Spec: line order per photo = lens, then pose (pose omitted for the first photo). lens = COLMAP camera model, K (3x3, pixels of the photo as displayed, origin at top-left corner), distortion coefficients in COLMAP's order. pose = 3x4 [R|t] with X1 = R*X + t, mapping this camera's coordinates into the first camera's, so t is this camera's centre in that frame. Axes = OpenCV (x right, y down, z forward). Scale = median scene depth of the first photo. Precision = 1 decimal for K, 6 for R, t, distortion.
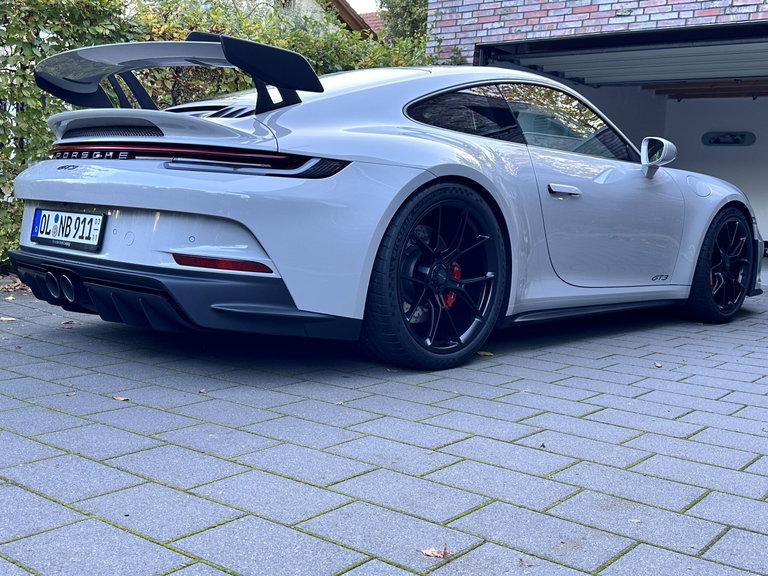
lens RADIAL K [[846.4, 0, 382.7], [0, 846.4, 288.9], [0, 0, 1]] dist [0.095571, 0.000000]
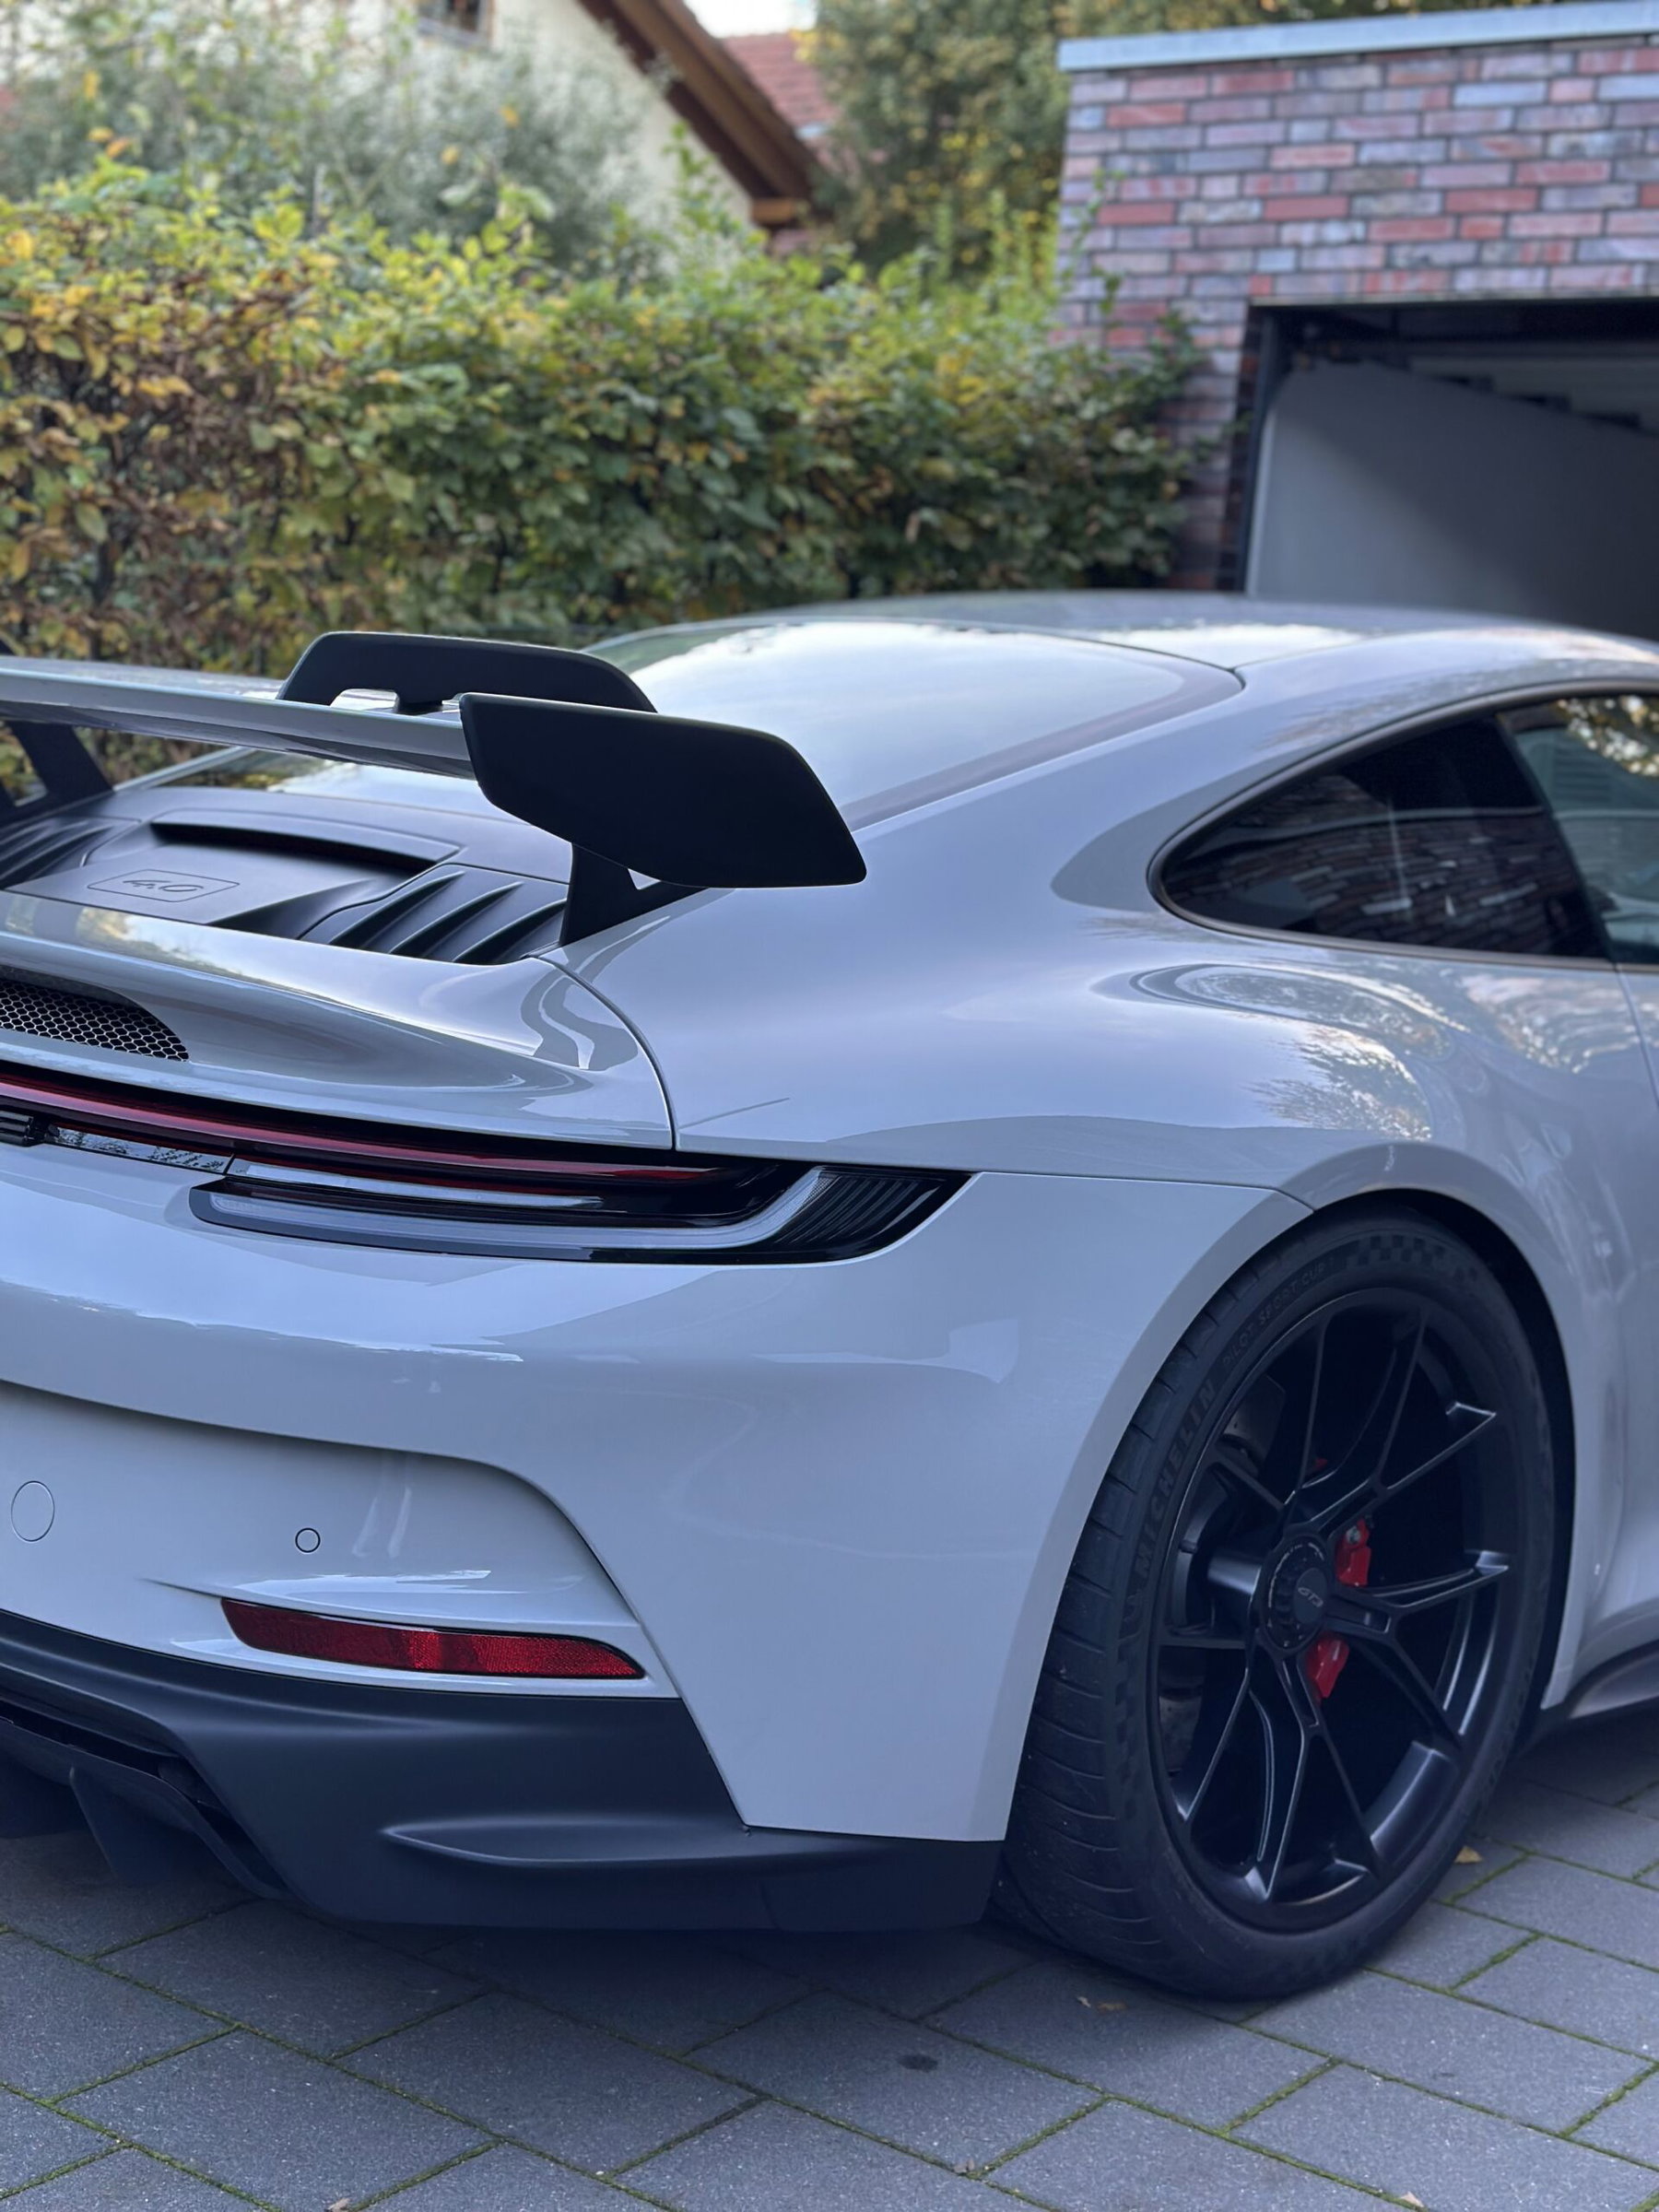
lens RADIAL K [[3116.5, 0, 831.6], [0, 3116.5, 1104.2], [0, 0, 1]] dist [0.116052, 0.000000]
pose [[0.999499, 0.024468, 0.020068, -0.039669], [-0.024916, 0.999439, 0.022390, -0.078794], [-0.019508, -0.022879, 0.999548, 0.056821]]
